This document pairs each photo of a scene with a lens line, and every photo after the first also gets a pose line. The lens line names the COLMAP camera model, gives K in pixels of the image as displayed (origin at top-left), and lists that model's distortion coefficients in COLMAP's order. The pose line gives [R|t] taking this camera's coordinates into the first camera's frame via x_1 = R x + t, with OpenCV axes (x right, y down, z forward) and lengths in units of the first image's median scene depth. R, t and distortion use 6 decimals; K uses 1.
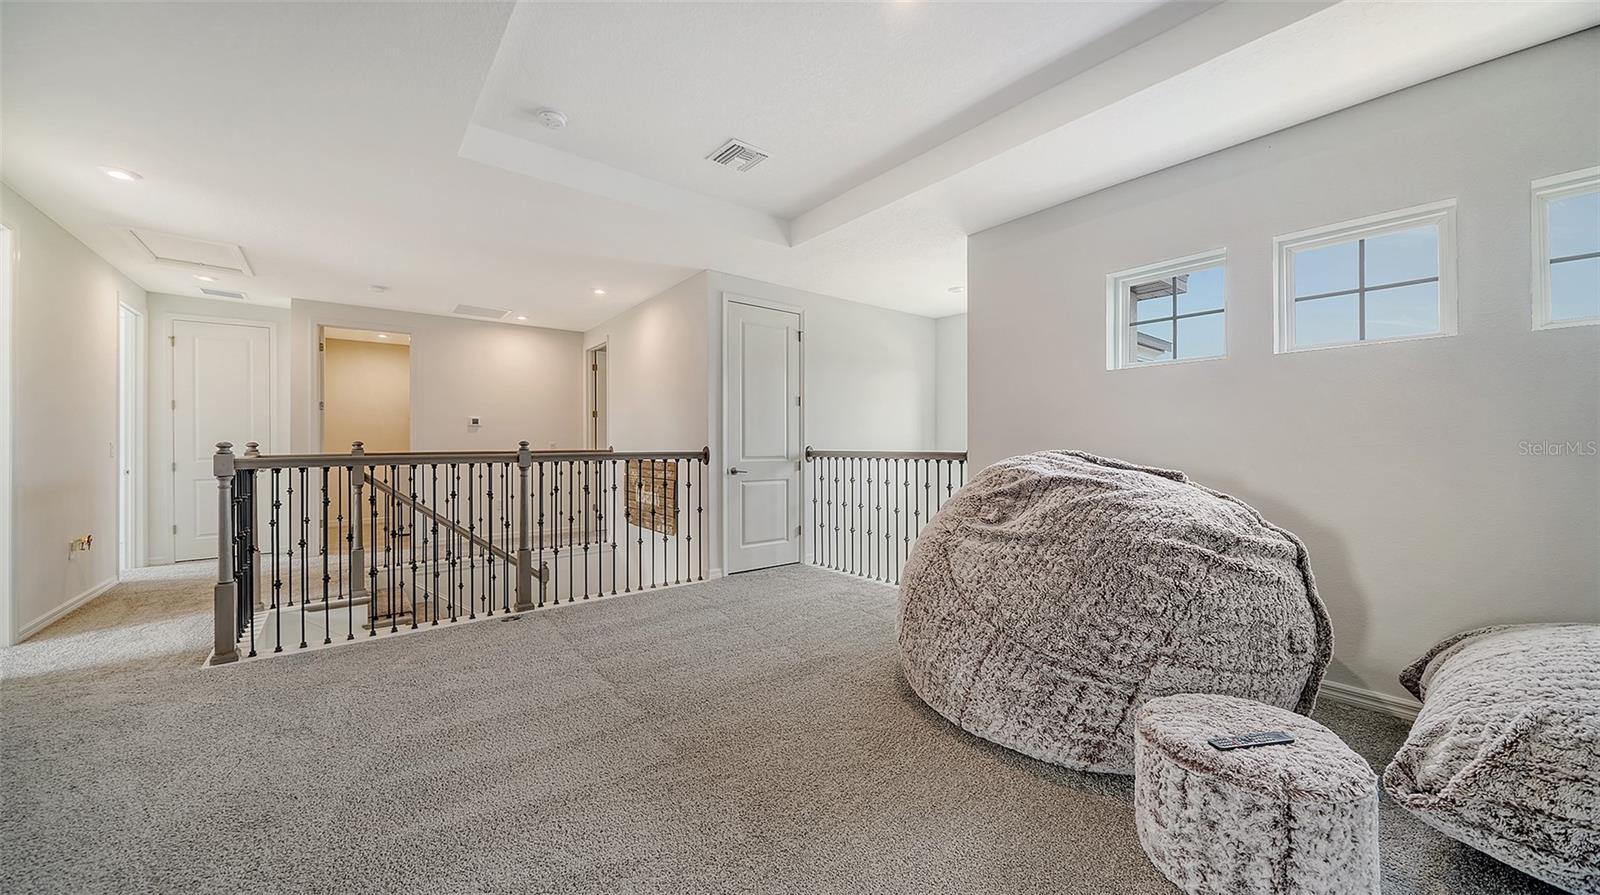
lens RADIAL K [[563.3, 0, 789.8], [0, 563.3, 441.0], [0, 0, 1]] dist [-0.000068, -0.001738]
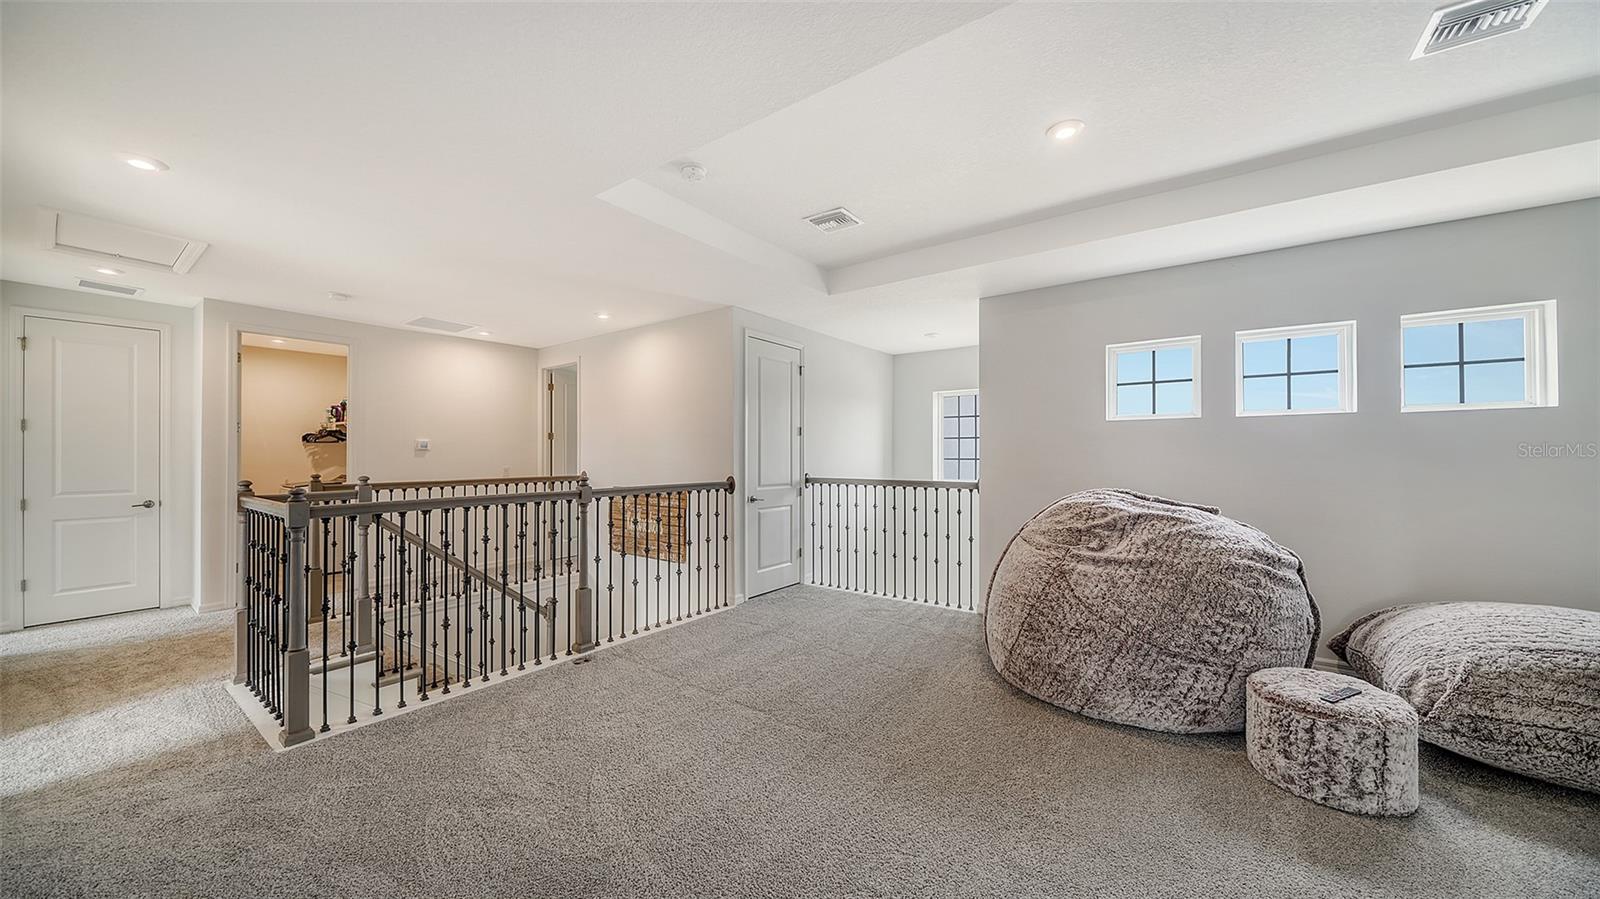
lens RADIAL K [[562.1, 0, 789.8], [0, 562.1, 448.8], [0, 0, 1]] dist [0.000844, -0.002192]
pose [[0.965206, 0.005386, 0.261435, -0.670969], [-0.004334, 0.999980, -0.004600, -0.078728], [-0.261454, 0.003307, 0.965210, -0.051558]]
